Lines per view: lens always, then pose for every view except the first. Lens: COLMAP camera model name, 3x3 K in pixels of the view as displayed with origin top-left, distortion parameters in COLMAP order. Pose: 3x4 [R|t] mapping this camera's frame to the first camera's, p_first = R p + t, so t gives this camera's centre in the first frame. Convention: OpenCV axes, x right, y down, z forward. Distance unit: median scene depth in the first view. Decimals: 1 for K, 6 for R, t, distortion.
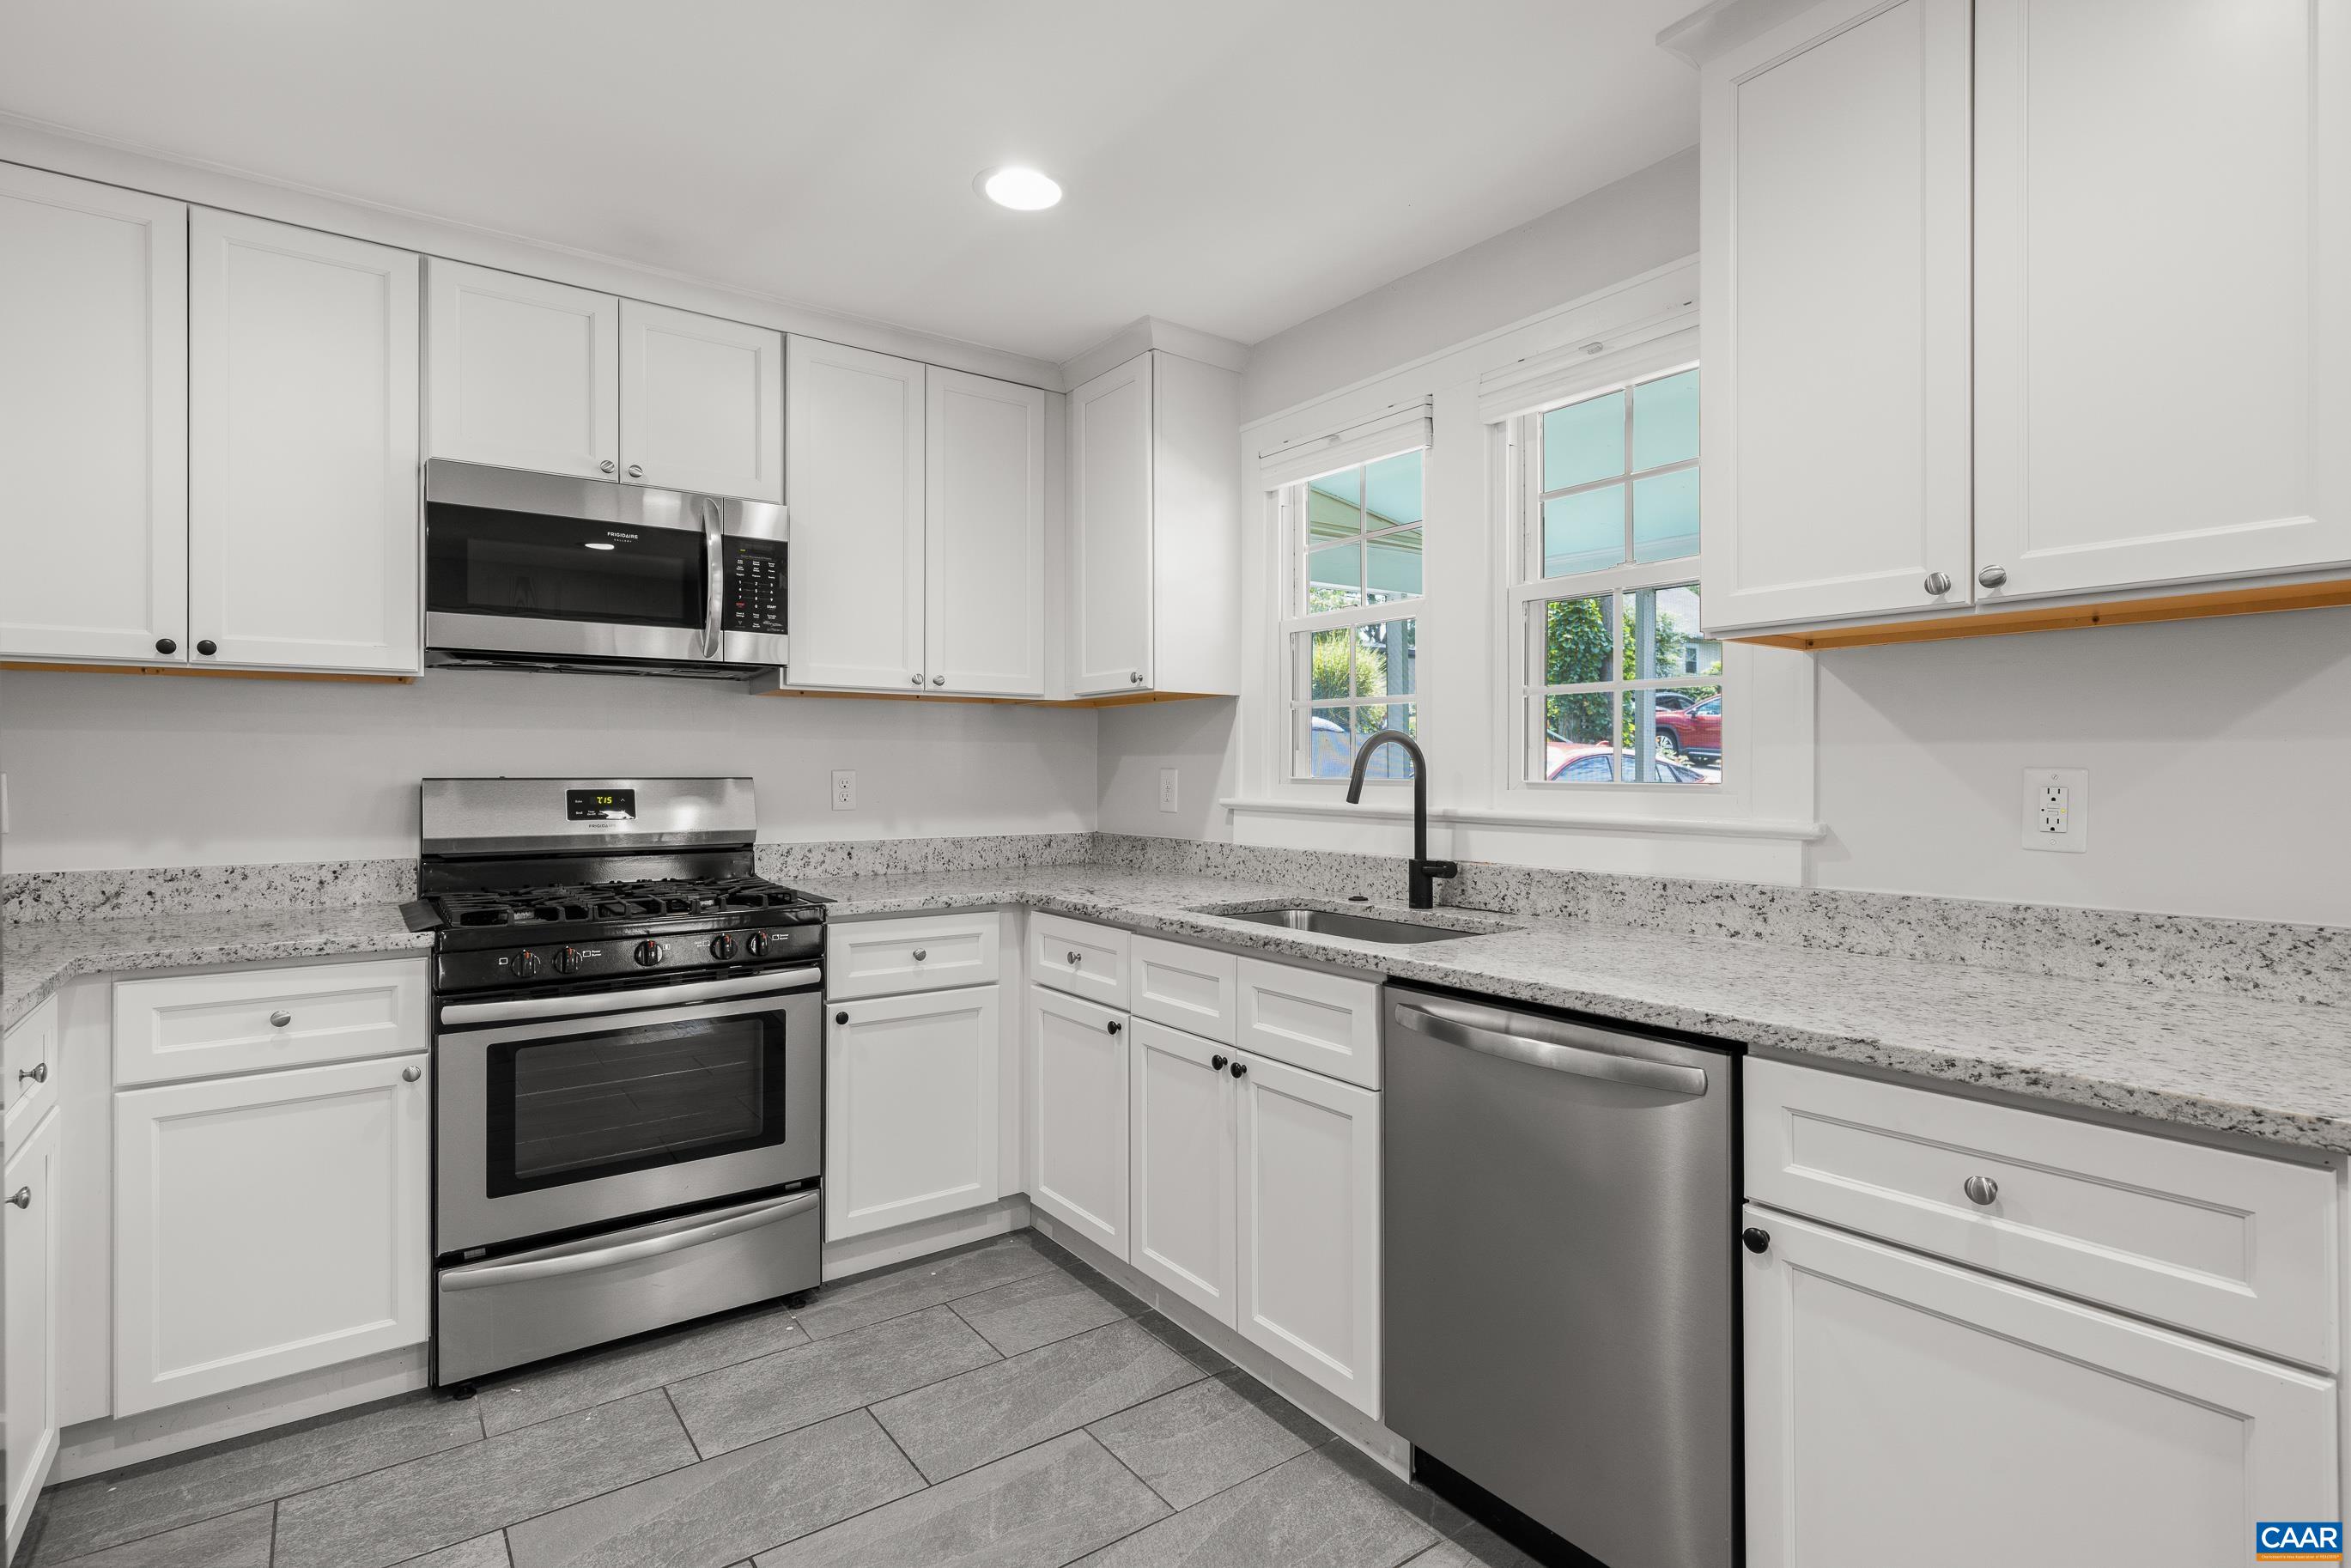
lens RADIAL K [[1157.5, 0, 1174.0], [0, 1157.5, 769.5], [0, 0, 1]] dist [0.001845, 0.001407]
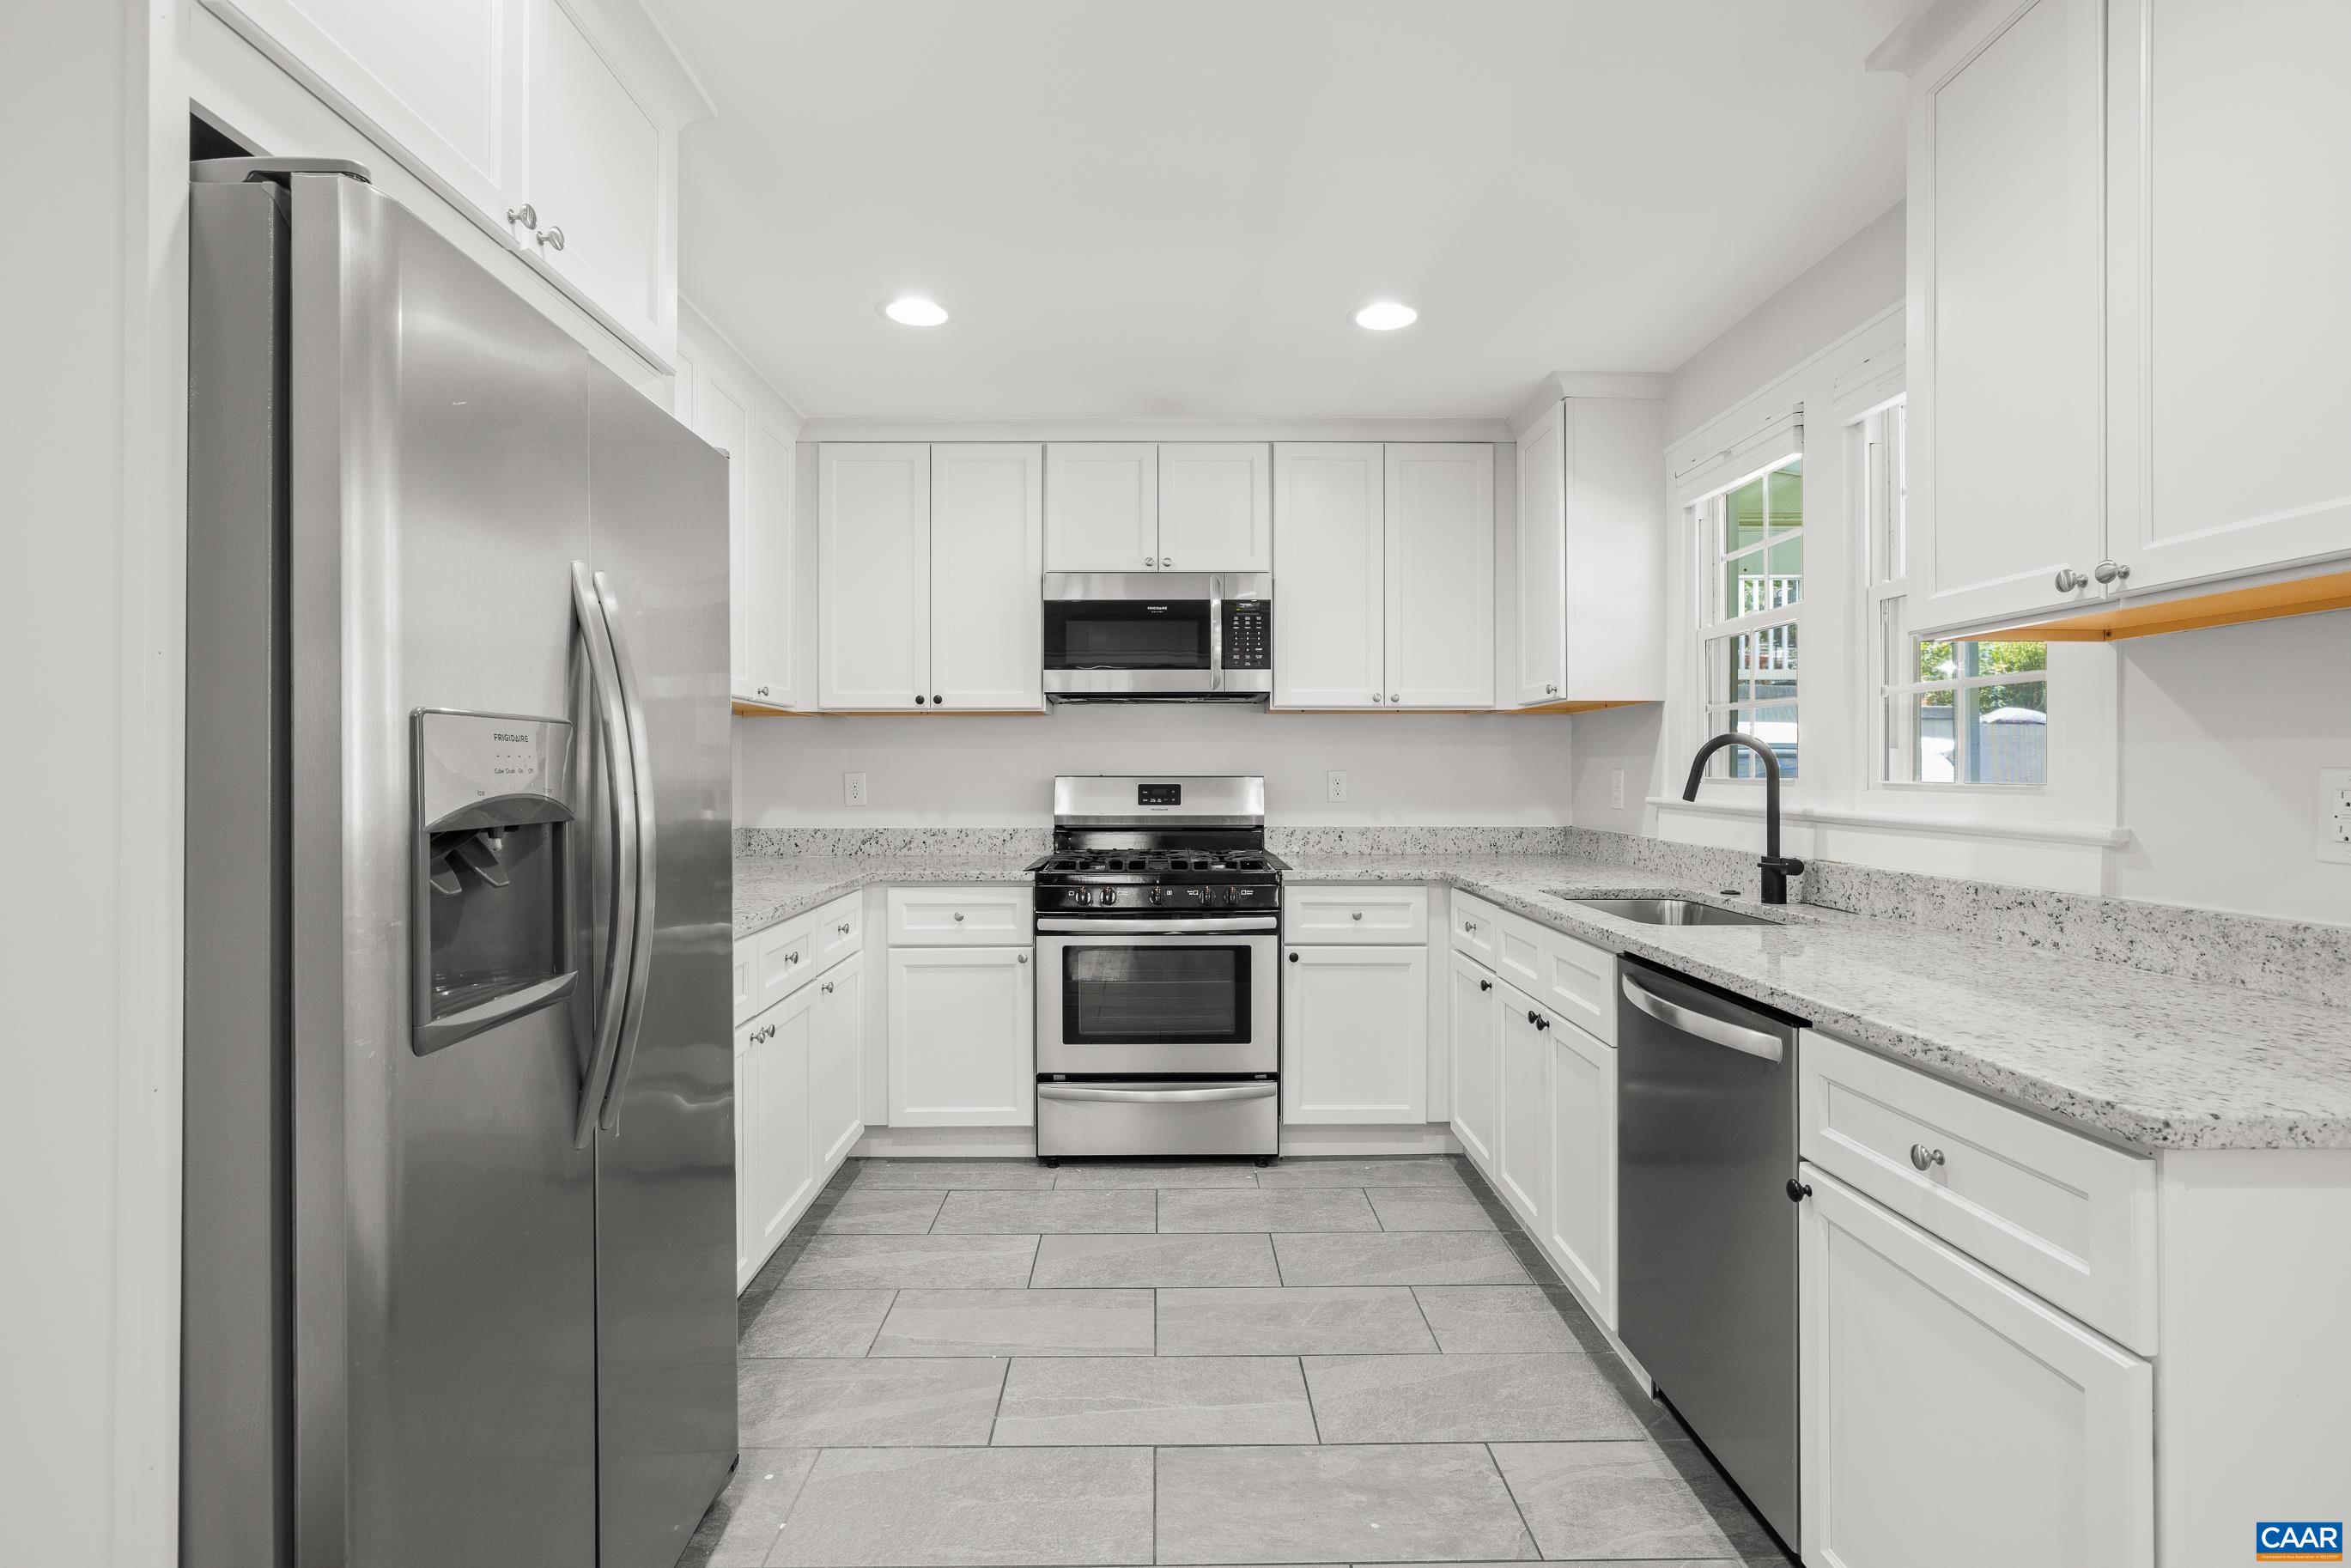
lens RADIAL K [[1157.5, 0, 1215.4], [0, 1157.5, 774.1], [0, 0, 1]] dist [0.001845, 0.001407]
pose [[0.818558, 0.001579, -0.574422, 0.457331], [0.000548, 0.999994, 0.003530, -0.000372], [0.574424, -0.003204, 0.818552, -0.157594]]
